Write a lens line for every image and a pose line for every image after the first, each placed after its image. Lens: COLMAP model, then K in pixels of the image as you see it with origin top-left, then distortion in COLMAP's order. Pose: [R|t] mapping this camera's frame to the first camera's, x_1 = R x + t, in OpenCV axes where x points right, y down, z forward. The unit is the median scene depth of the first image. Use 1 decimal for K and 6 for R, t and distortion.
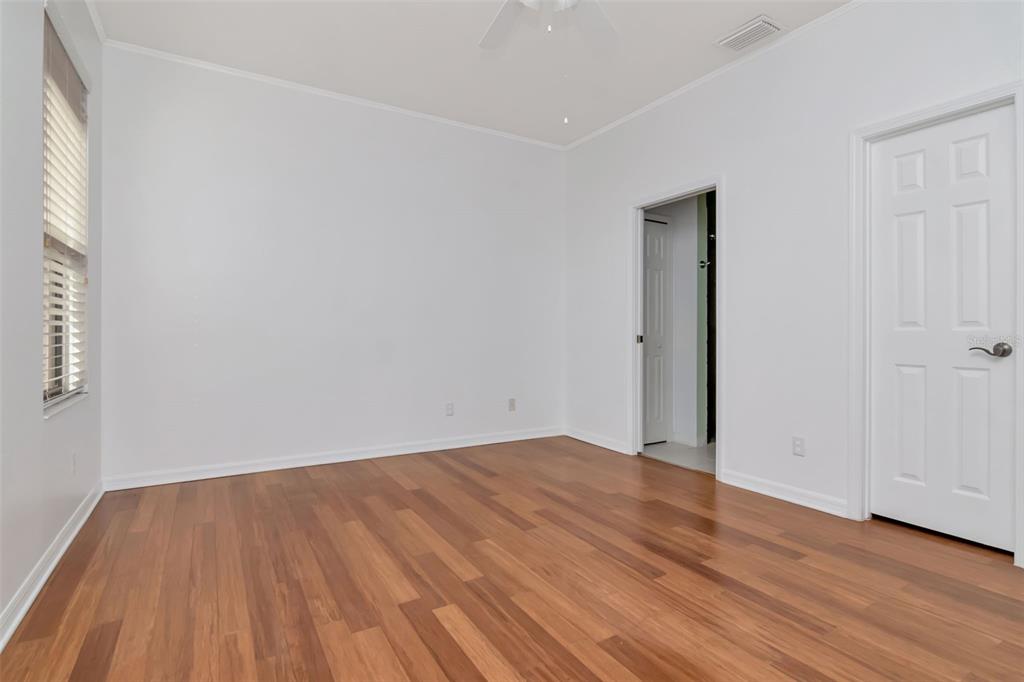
lens RADIAL K [[508.7, 0, 519.8], [0, 508.7, 327.9], [0, 0, 1]] dist [-0.001694, -0.000394]
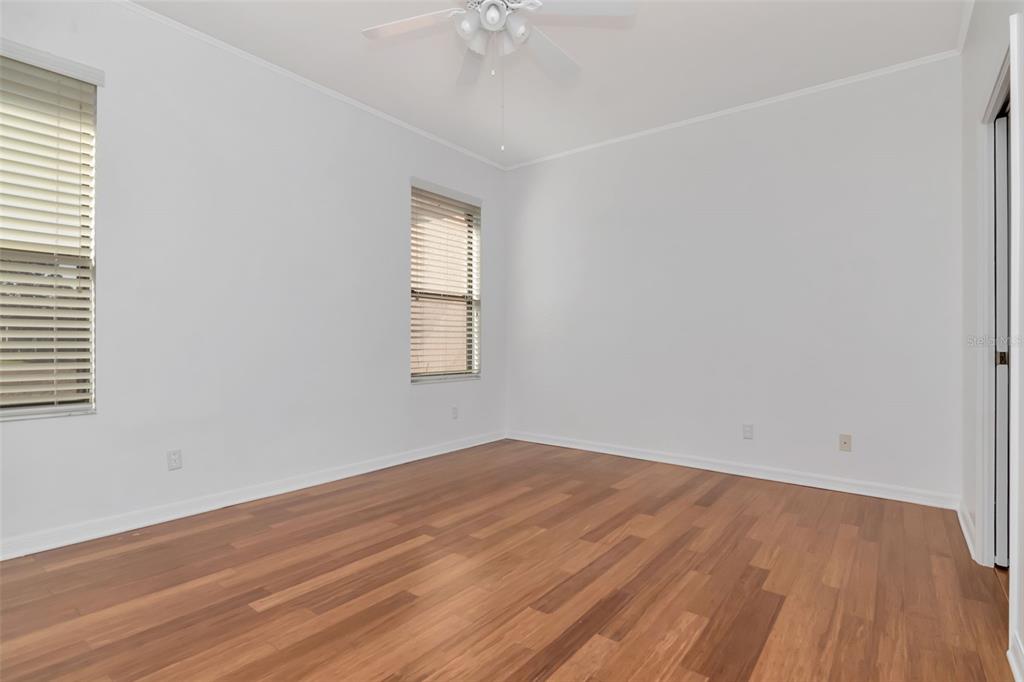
lens RADIAL K [[510.3, 0, 520.0], [0, 510.3, 336.5], [0, 0, 1]] dist [-0.006423, -0.001914]
pose [[0.367866, -0.004652, -0.929867, 0.961130], [-0.003151, 0.999976, -0.006249, 0.002904], [0.929873, 0.005229, 0.367843, 0.543288]]
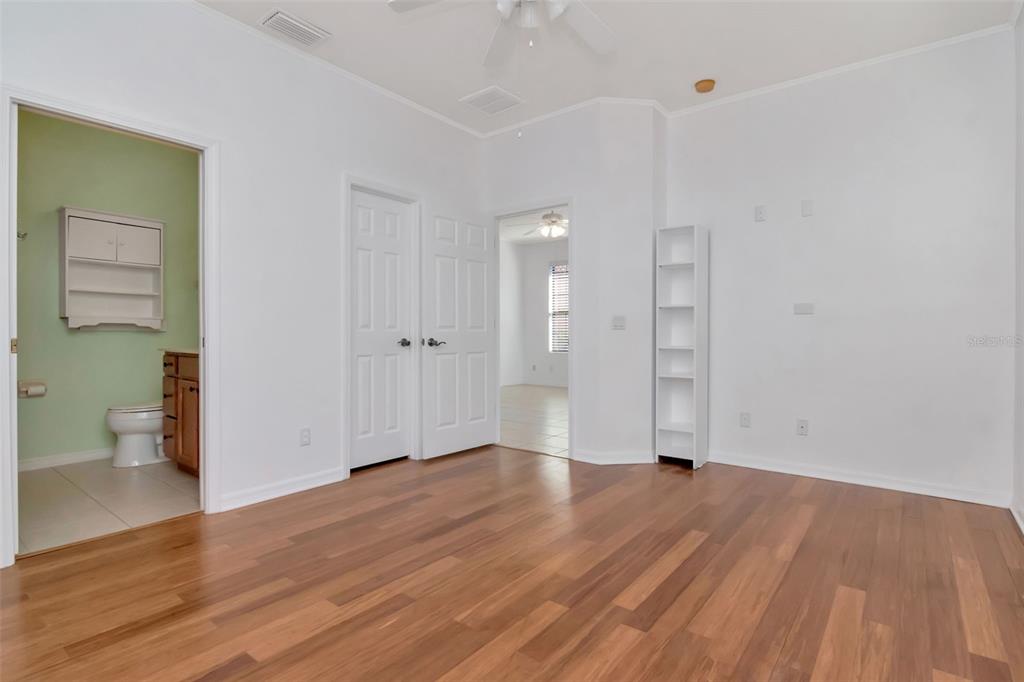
lens RADIAL K [[507.2, 0, 512.0], [0, 507.2, 341.0], [0, 0, 1]] dist [-0.003080, -0.000993]
pose [[-0.348390, -0.018273, 0.937171, -0.772488], [-0.010105, 0.999825, 0.015738, 0.005673], [-0.937295, -0.003987, -0.348514, 1.193009]]
